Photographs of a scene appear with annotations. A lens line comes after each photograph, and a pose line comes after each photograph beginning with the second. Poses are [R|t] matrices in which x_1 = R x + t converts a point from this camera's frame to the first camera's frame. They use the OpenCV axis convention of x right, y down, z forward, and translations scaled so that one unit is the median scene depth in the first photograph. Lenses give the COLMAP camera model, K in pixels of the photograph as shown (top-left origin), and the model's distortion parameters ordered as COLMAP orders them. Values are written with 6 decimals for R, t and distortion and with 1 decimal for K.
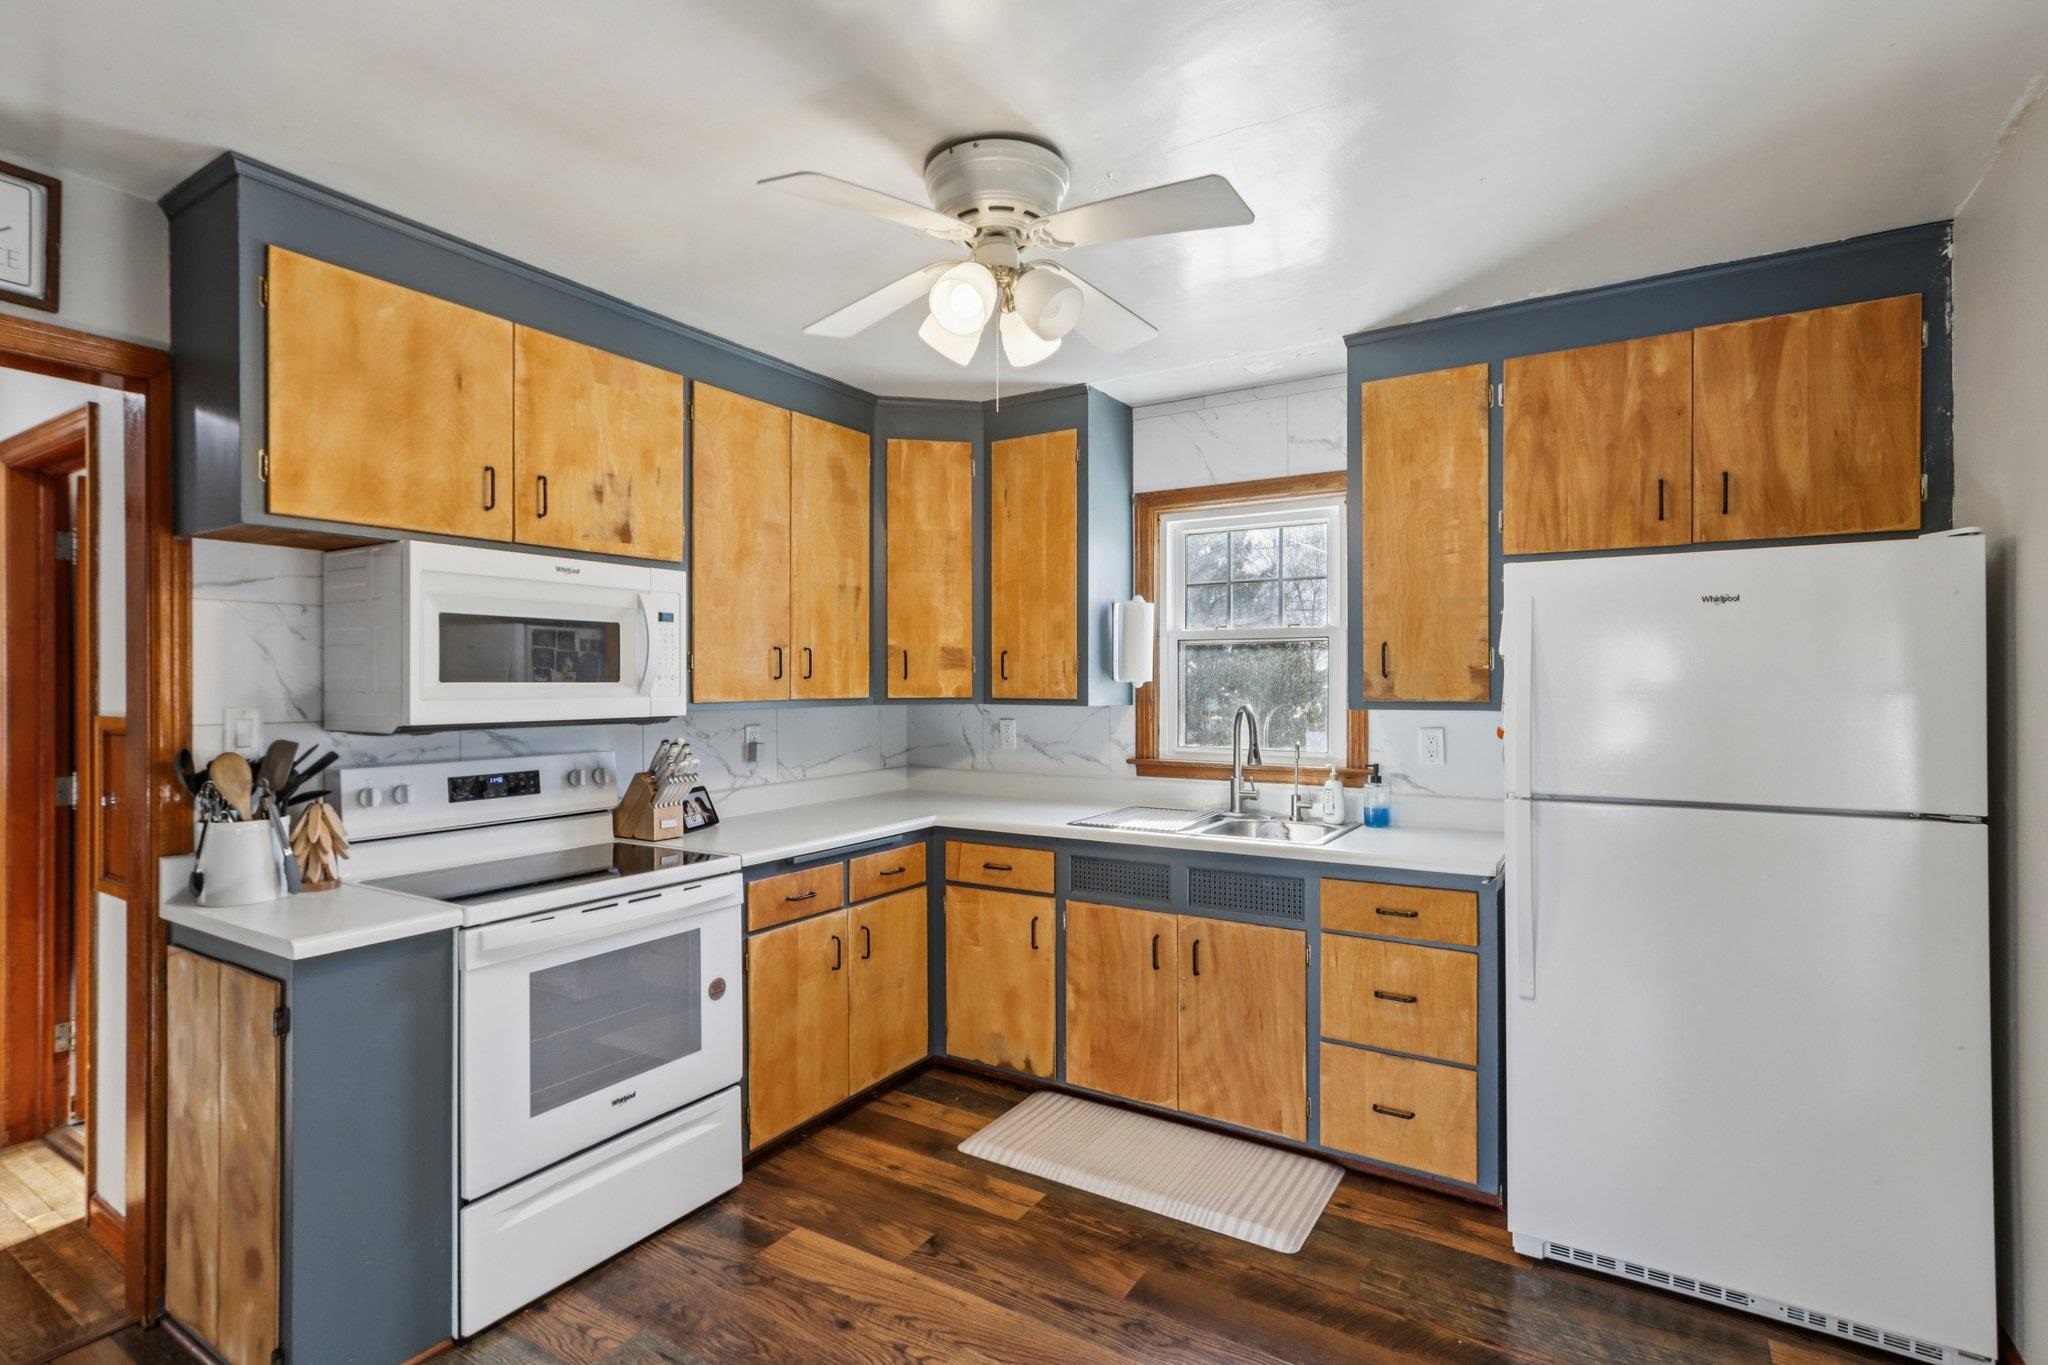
lens RADIAL K [[983.5, 0, 1009.8], [0, 983.5, 681.2], [0, 0, 1]] dist [-0.000867, 0.001559]
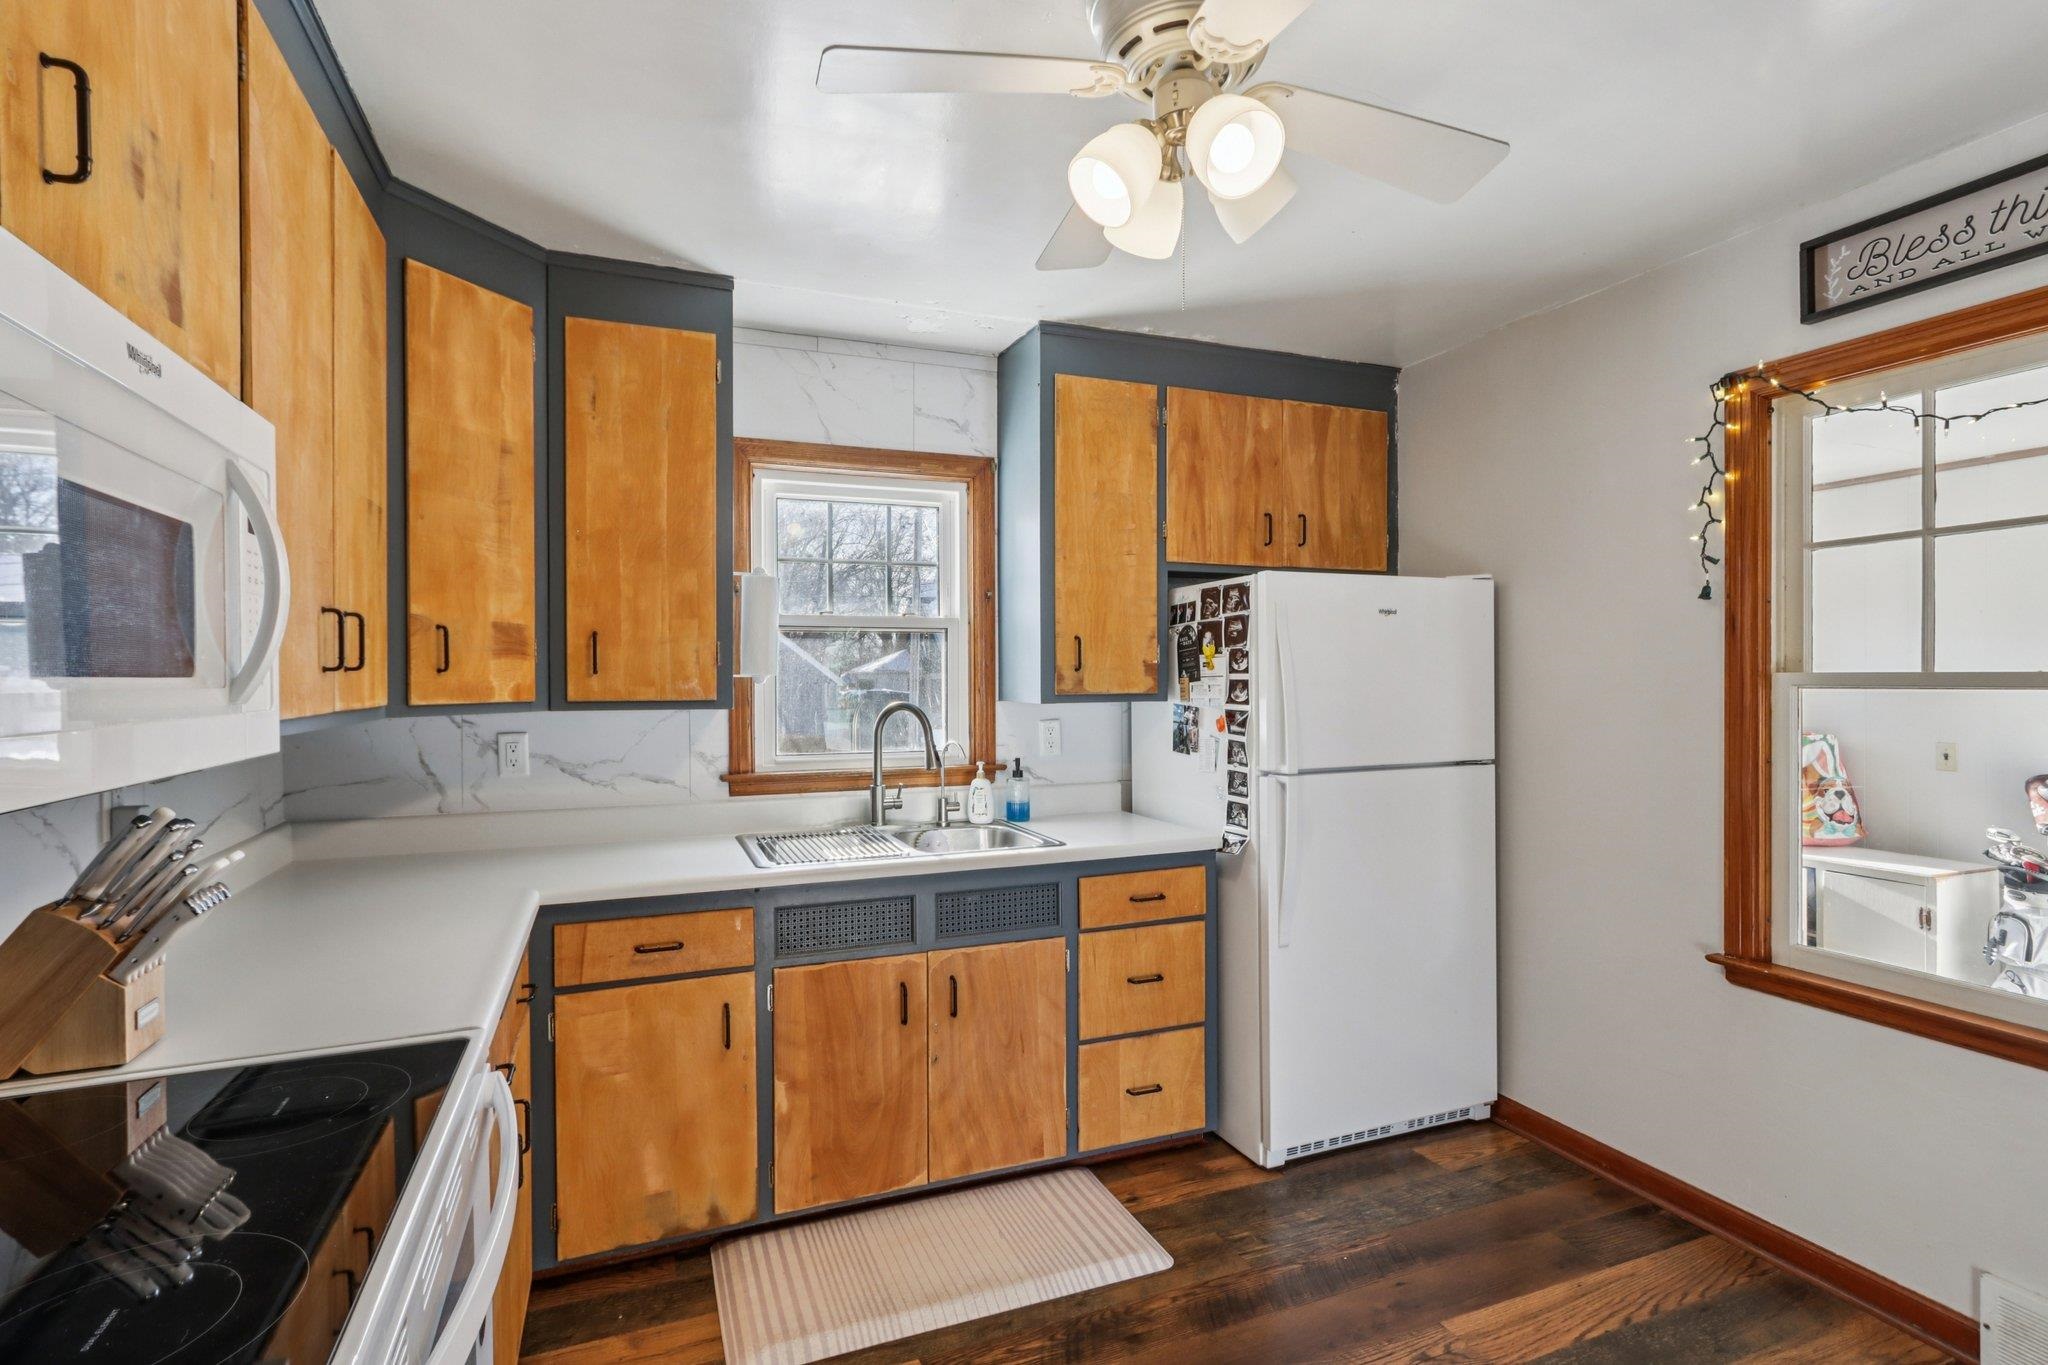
lens RADIAL K [[983.5, 0, 1009.8], [0, 983.5, 681.2], [0, 0, 1]] dist [-0.000867, 0.001559]
pose [[0.587584, -0.007387, 0.809129, -0.488541], [0.003192, 0.999972, 0.006811, -0.000122], [-0.809157, -0.001420, 0.587591, 0.468263]]
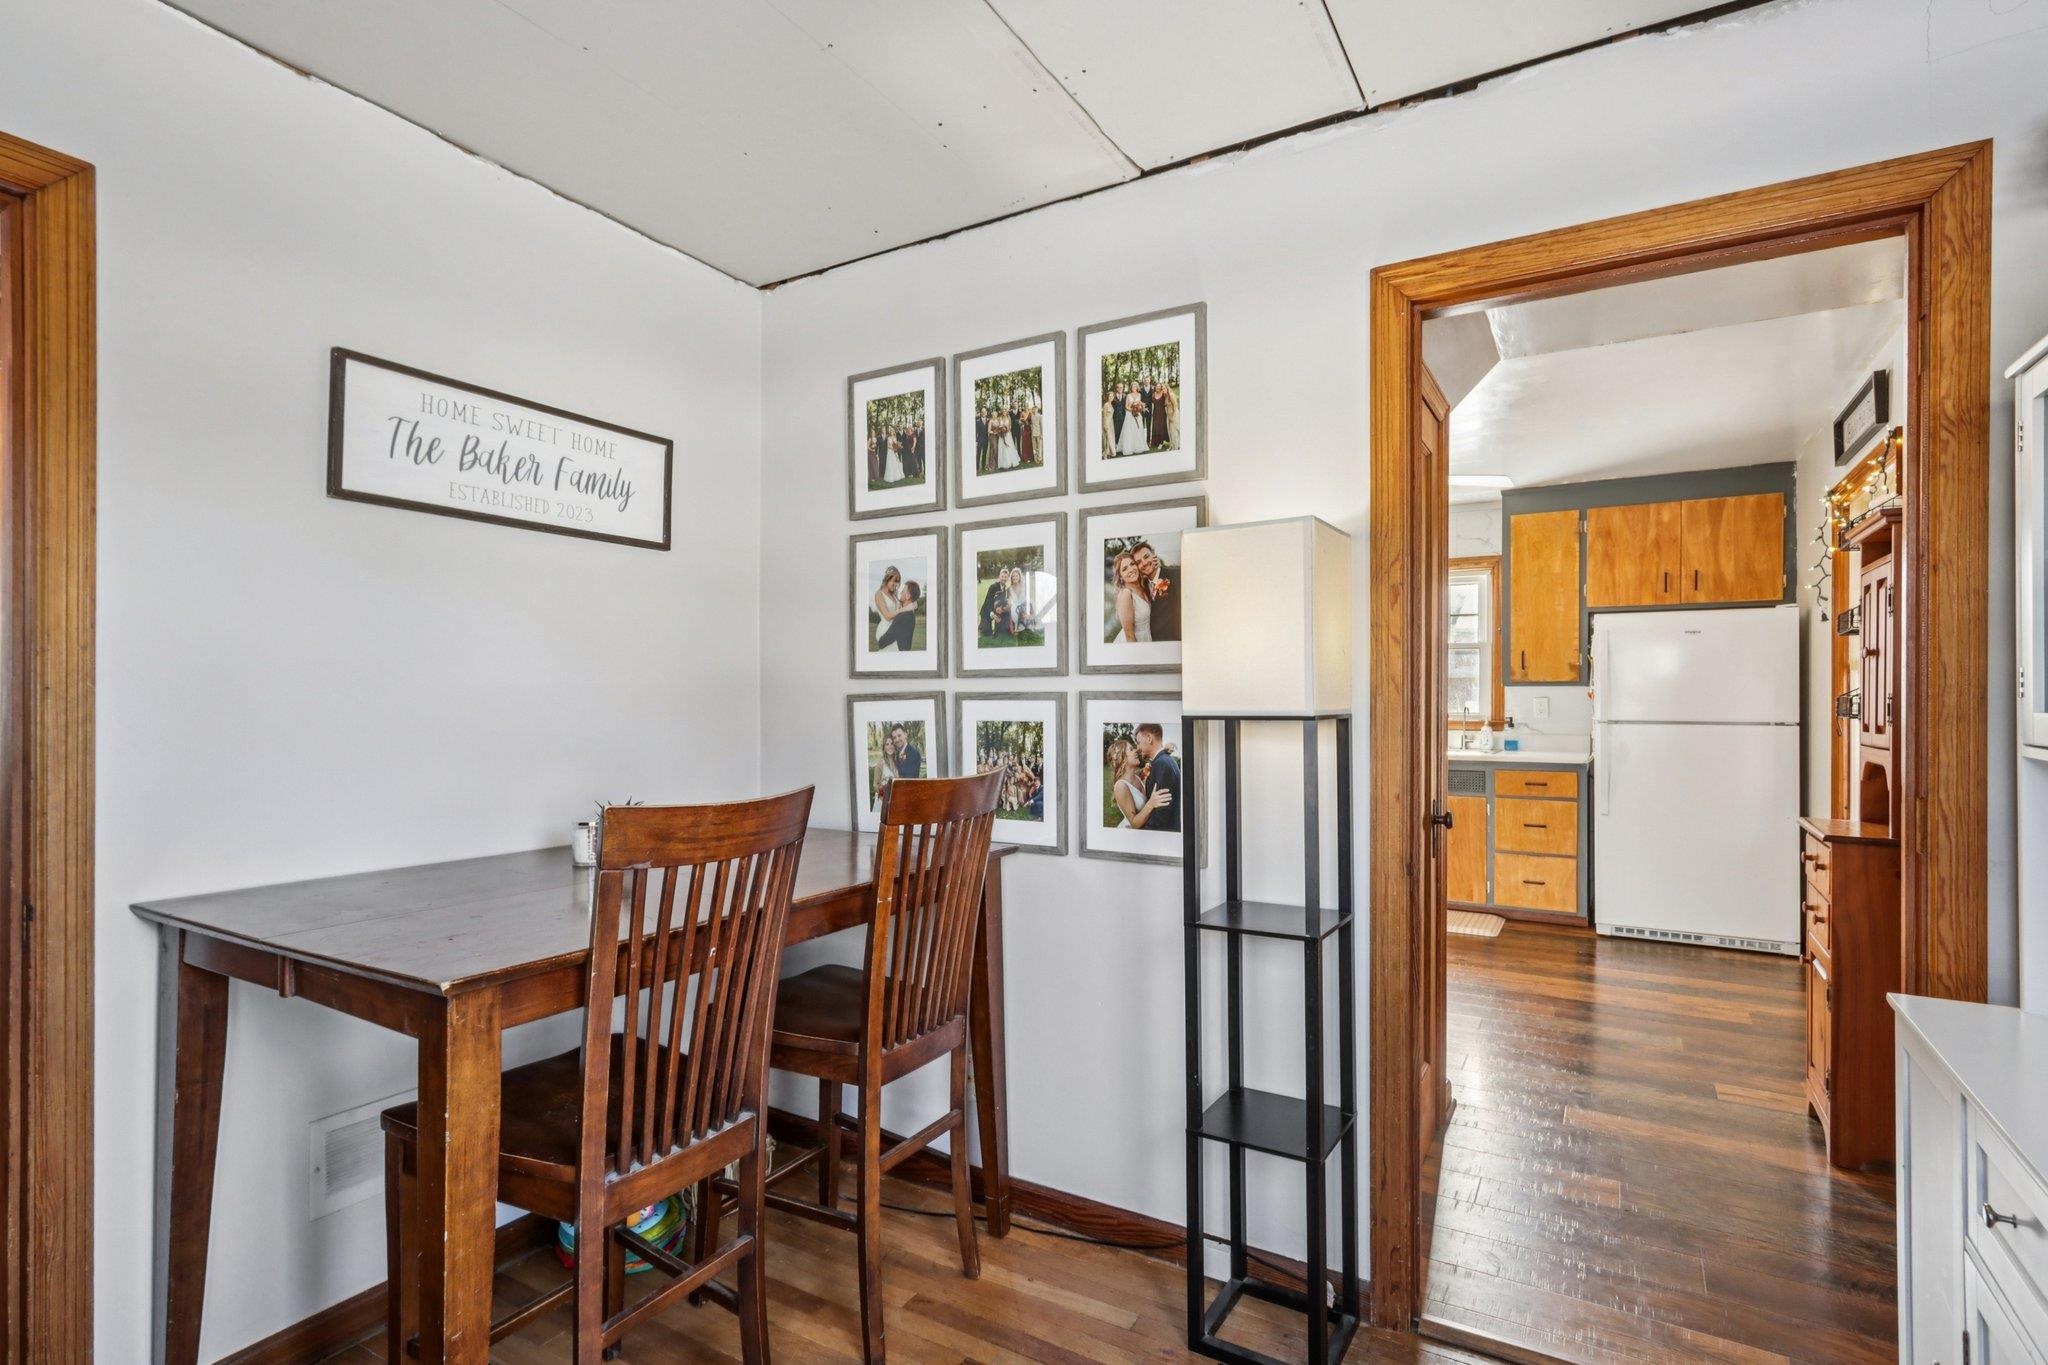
lens RADIAL K [[999.2, 0, 1019.5], [0, 999.2, 696.1], [0, 0, 1]] dist [0.002936, 0.000259]
pose [[0.999601, 0.001560, 0.028187, -0.672112], [-0.001679, 0.999990, 0.004187, 0.042867], [-0.028181, -0.004232, 0.999594, -0.948520]]
